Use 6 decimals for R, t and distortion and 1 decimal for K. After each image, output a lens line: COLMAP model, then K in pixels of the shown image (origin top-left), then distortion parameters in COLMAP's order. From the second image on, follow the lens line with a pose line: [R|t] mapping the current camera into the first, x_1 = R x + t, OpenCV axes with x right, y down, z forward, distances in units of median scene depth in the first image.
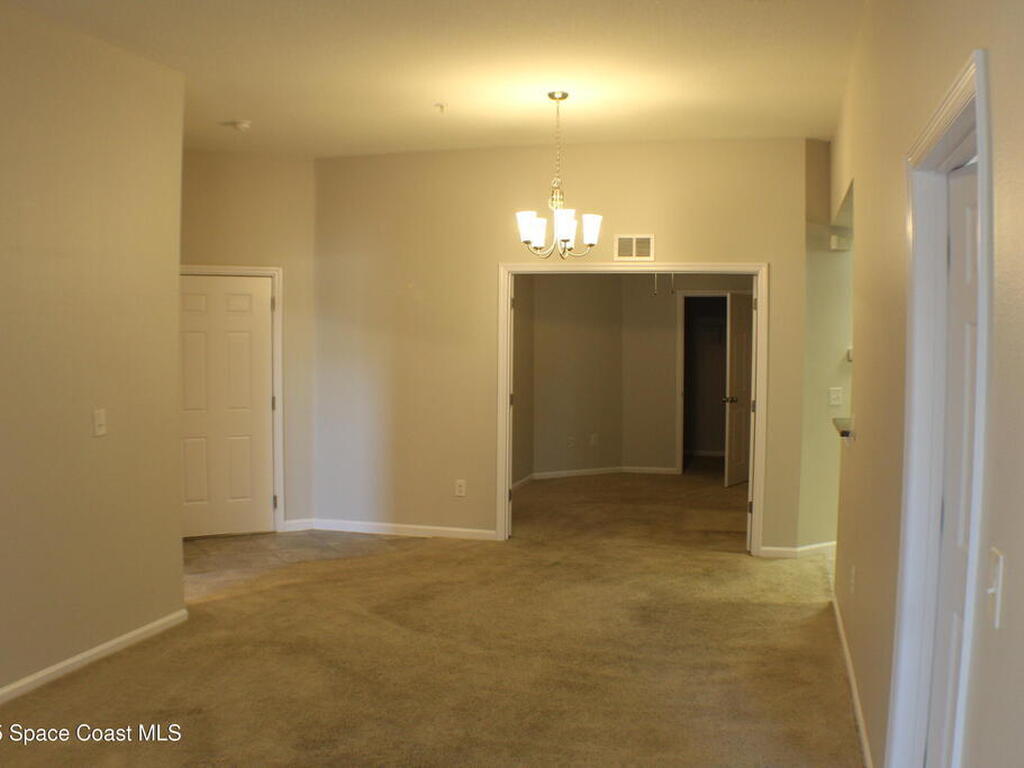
lens RADIAL K [[998.0, 0, 512.0], [0, 998.0, 384.0], [0, 0, 1]] dist [-0.218215, 0.218222]
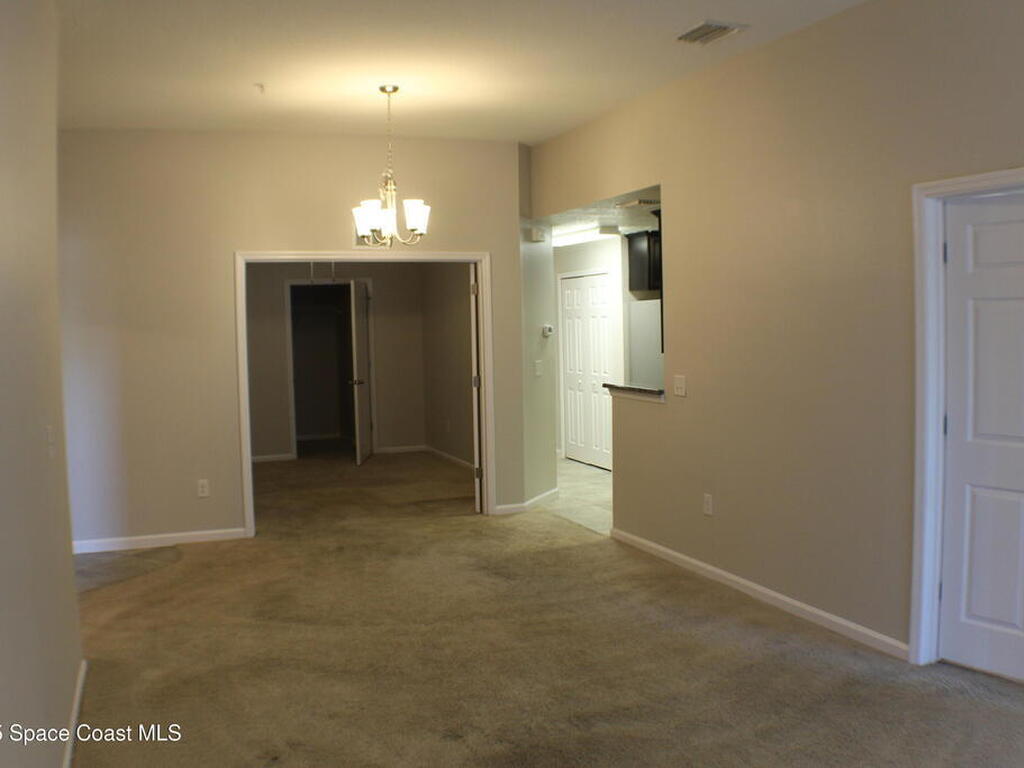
lens RADIAL K [[998.0, 0, 512.0], [0, 998.0, 384.0], [0, 0, 1]] dist [-0.218215, 0.218222]
pose [[0.780579, -0.063720, 0.621801, -0.510191], [0.057477, 0.997893, 0.030108, -0.007442], [-0.622409, 0.012237, 0.782596, 0.116351]]
